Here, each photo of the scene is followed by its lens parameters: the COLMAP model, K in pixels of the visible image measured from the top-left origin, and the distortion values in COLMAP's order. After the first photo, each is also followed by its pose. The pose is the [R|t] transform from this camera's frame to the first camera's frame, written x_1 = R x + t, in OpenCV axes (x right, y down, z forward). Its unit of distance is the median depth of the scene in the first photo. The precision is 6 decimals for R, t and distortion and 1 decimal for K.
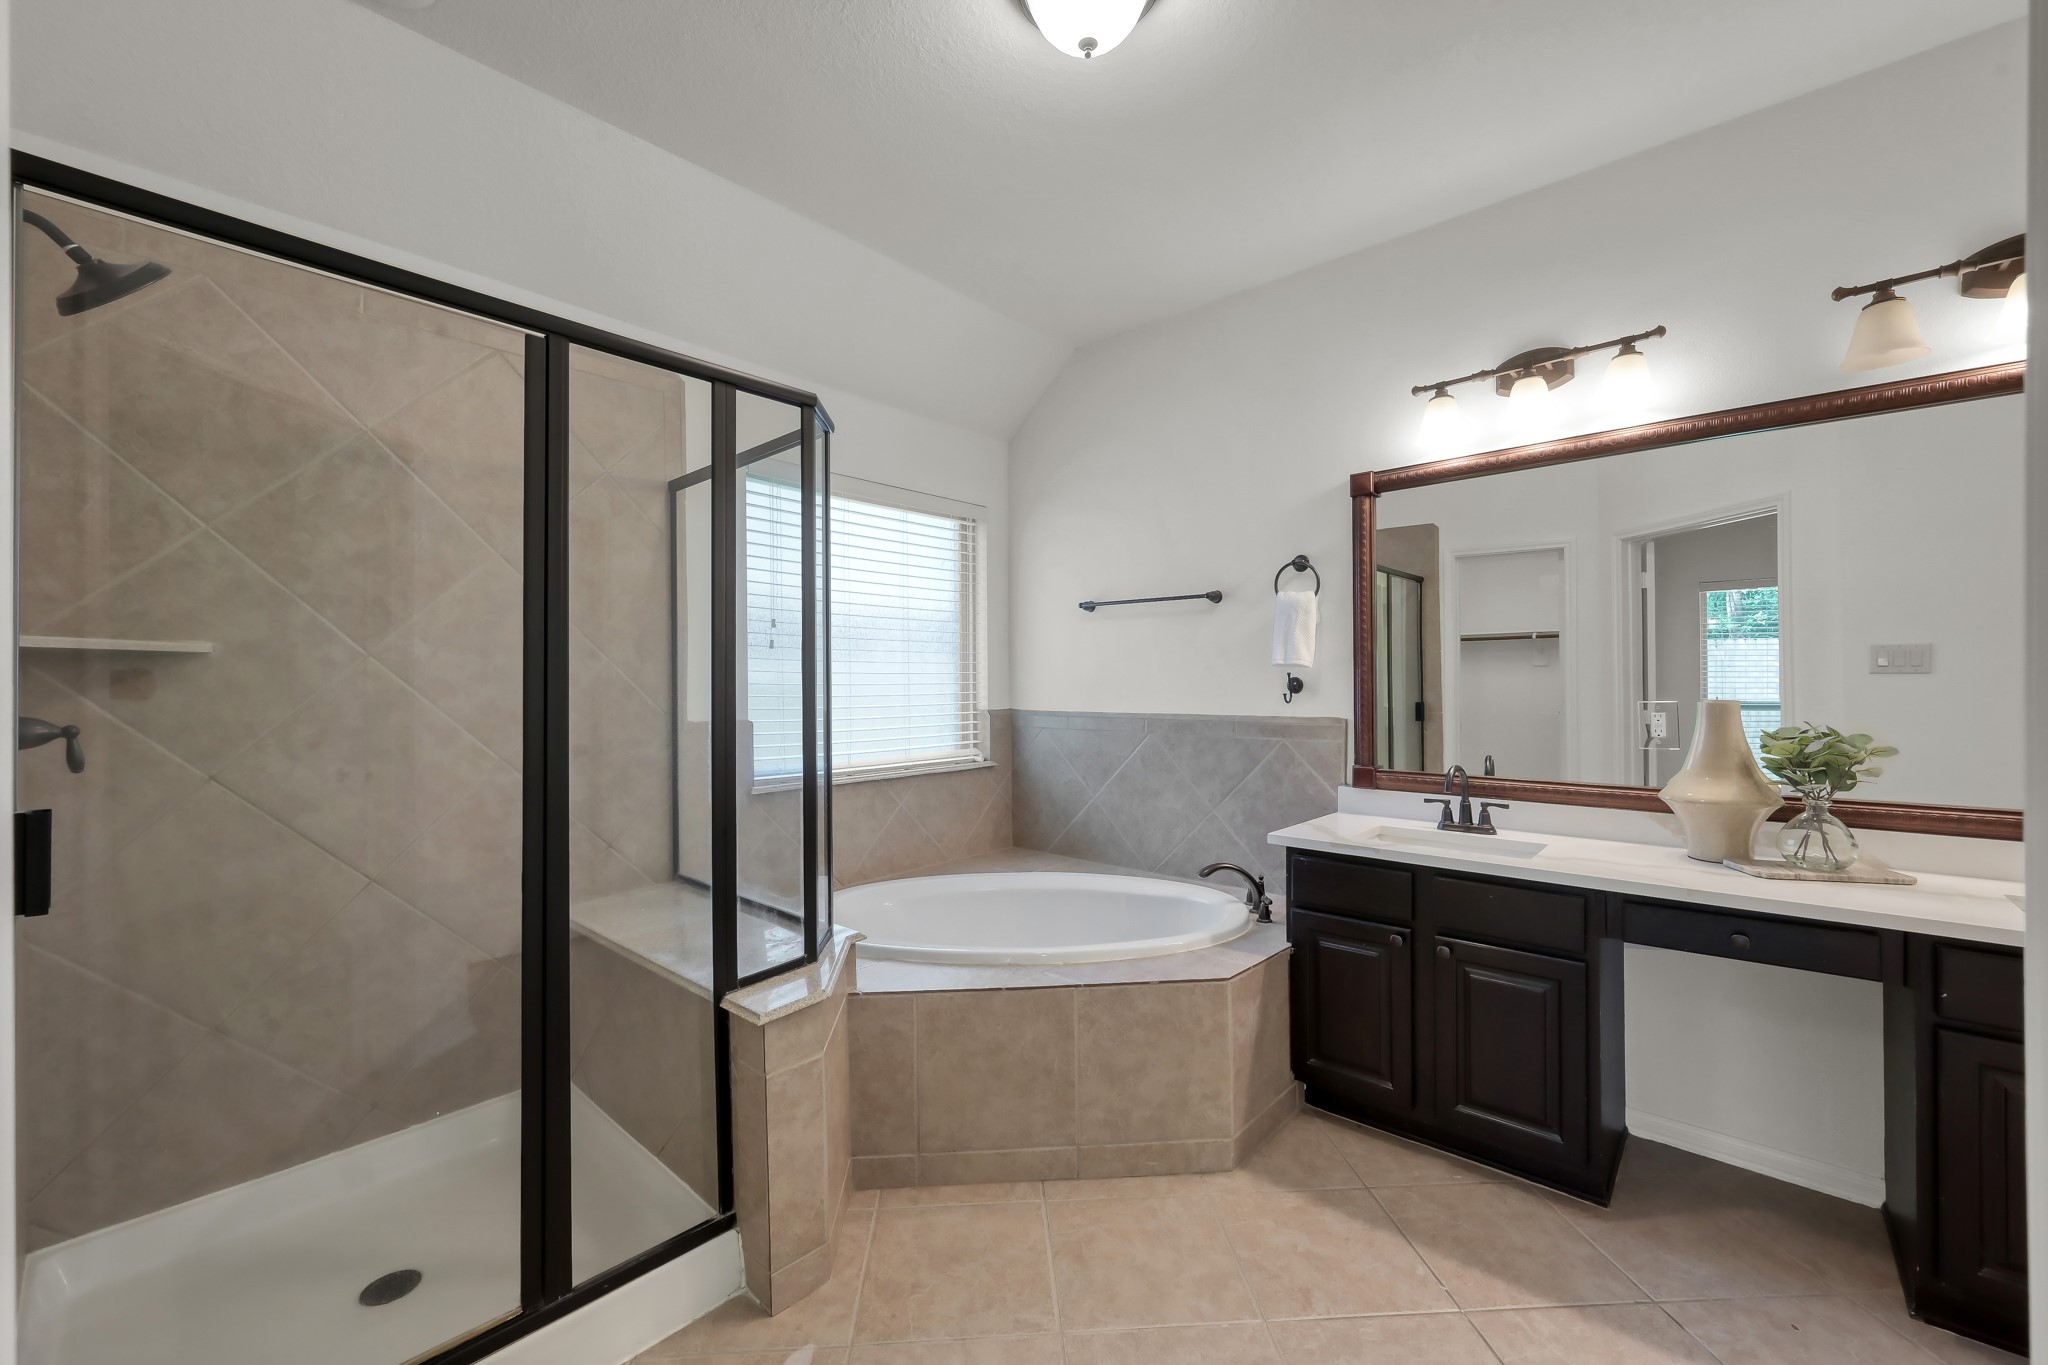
lens RADIAL K [[809.1, 0, 1038.4], [0, 809.1, 680.5], [0, 0, 1]] dist [-0.002428, 0.000524]
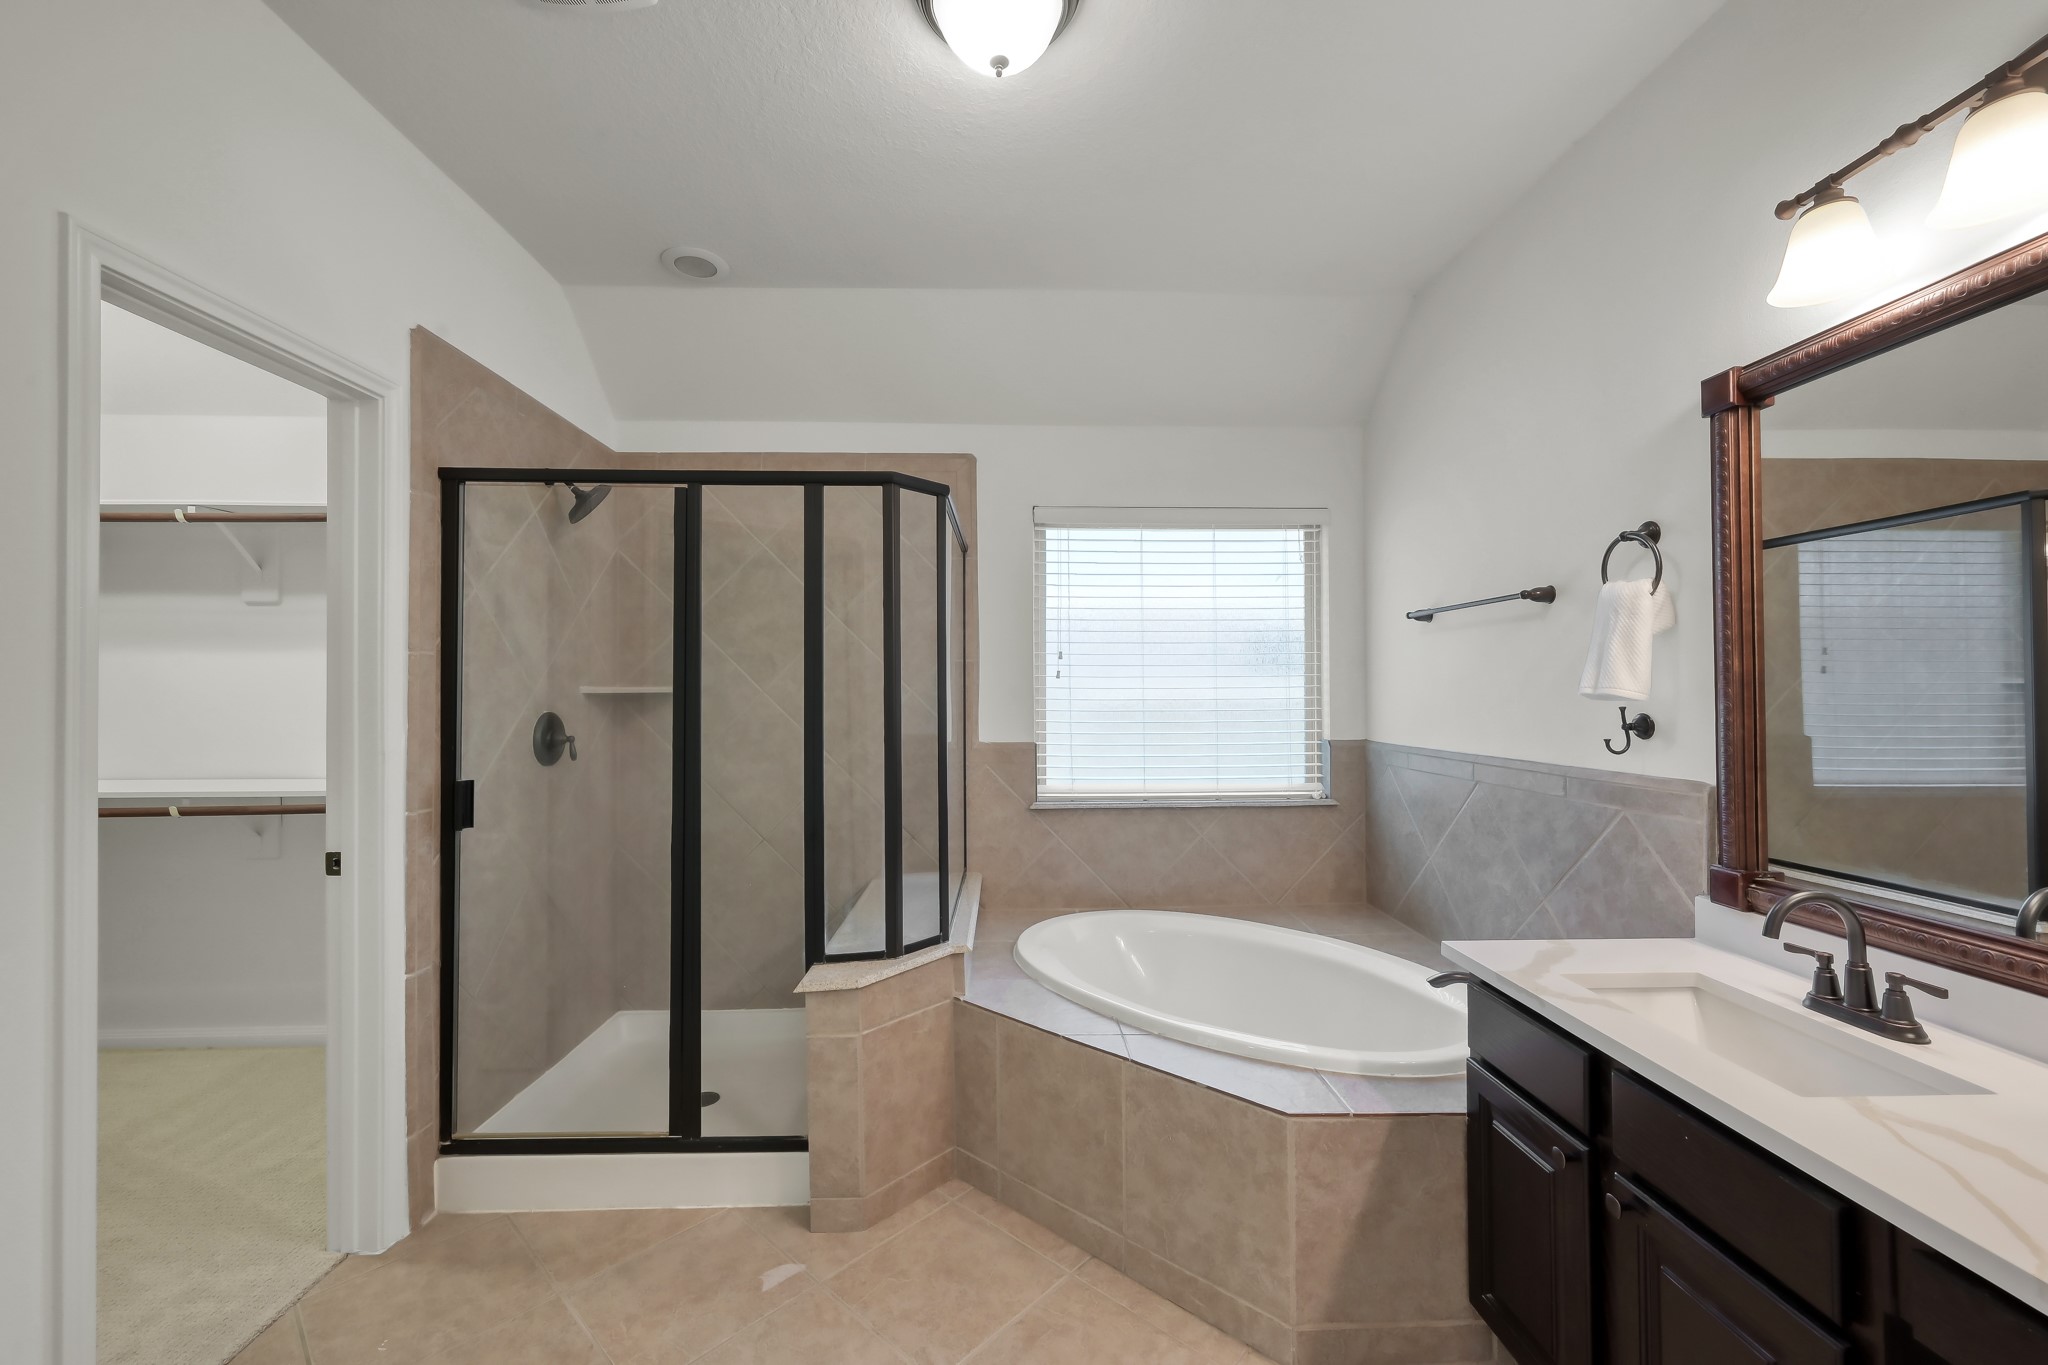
lens RADIAL K [[809.1, 0, 1033.4], [0, 809.1, 684.6], [0, 0, 1]] dist [-0.002428, 0.000524]
pose [[0.694946, -0.006526, -0.719033, 0.505618], [0.002065, 0.999973, -0.007080, -0.026924], [0.719059, 0.003435, 0.694940, 0.240020]]
